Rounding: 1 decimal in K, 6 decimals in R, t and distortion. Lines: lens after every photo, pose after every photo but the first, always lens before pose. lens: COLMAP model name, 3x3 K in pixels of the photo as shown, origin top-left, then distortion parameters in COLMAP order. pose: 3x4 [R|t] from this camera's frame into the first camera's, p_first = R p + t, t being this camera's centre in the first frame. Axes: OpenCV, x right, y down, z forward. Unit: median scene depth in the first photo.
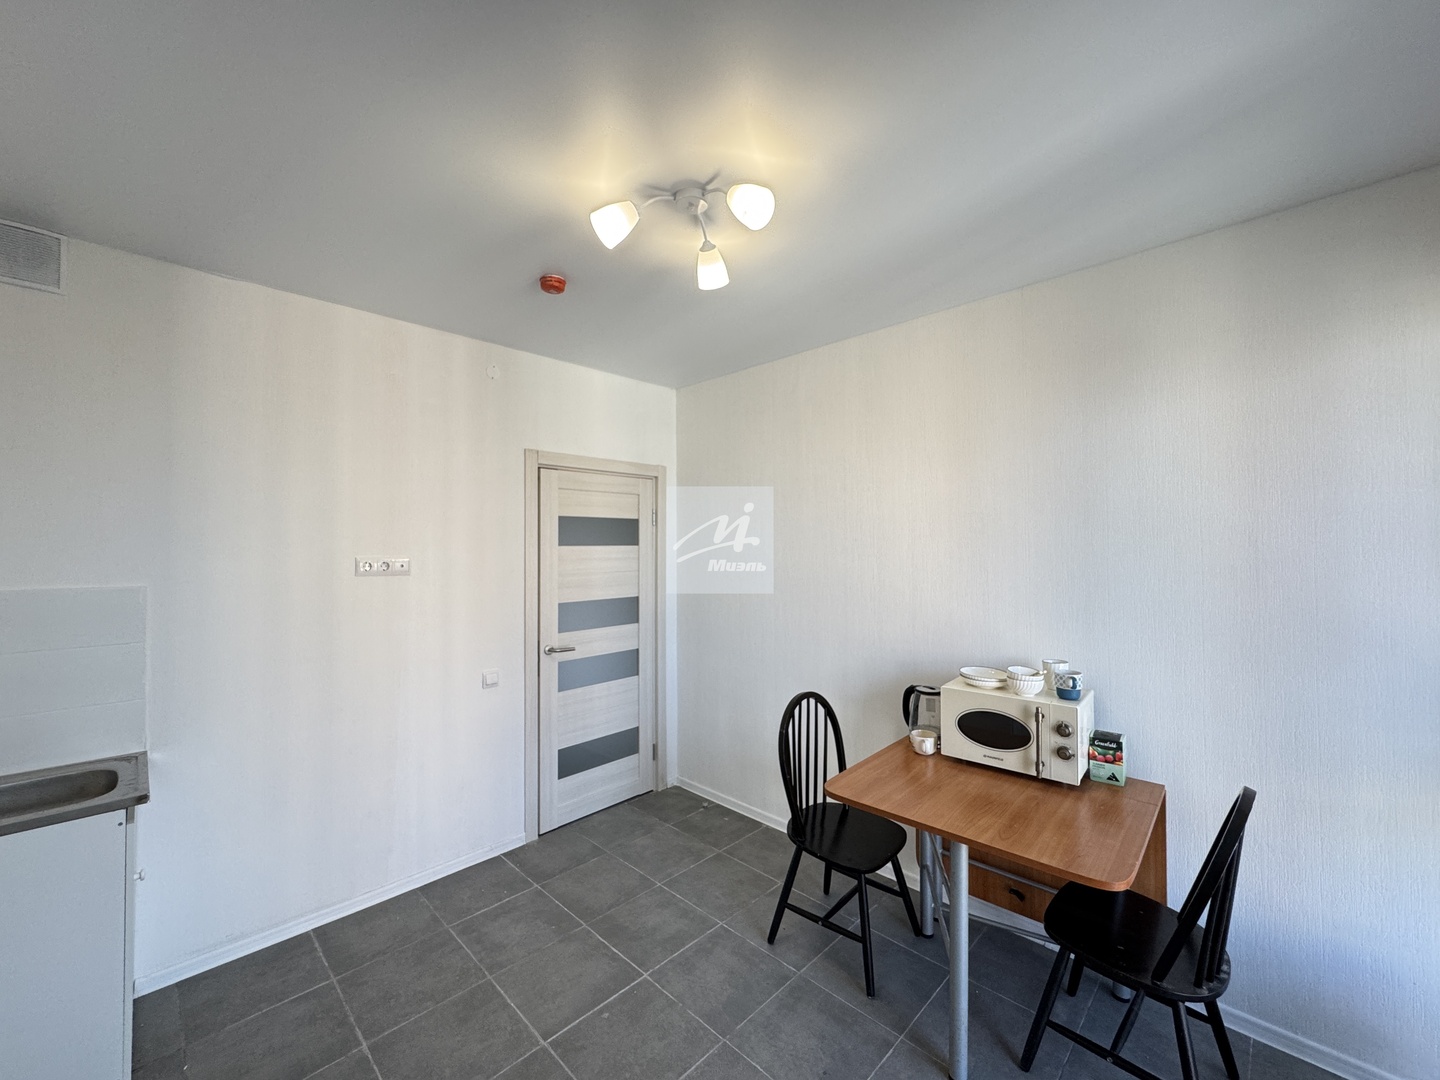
lens RADIAL K [[581.4, 0, 716.6], [0, 581.4, 545.8], [0, 0, 1]] dist [-0.001935, -0.000295]
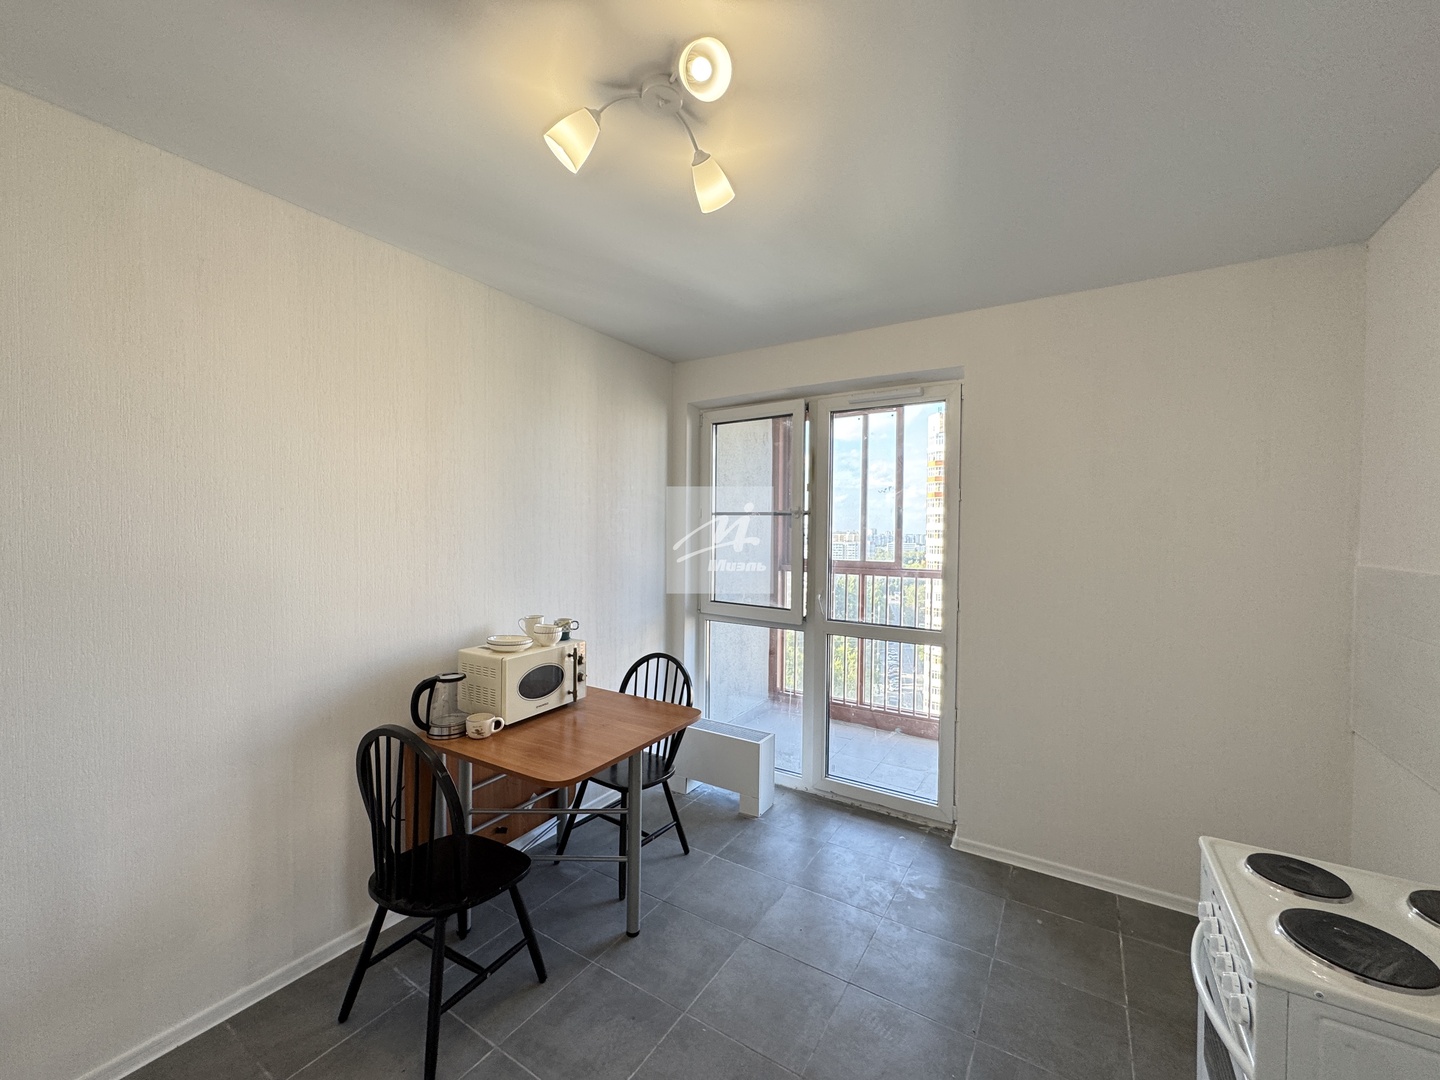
lens RADIAL K [[581.4, 0, 717.1], [0, 581.4, 539.8], [0, 0, 1]] dist [-0.001935, -0.000295]
pose [[-0.204658, -0.004345, 0.978824, -0.745349], [-0.024279, 0.999705, -0.000639, 0.028495], [-0.978532, -0.023896, -0.204703, 0.927125]]
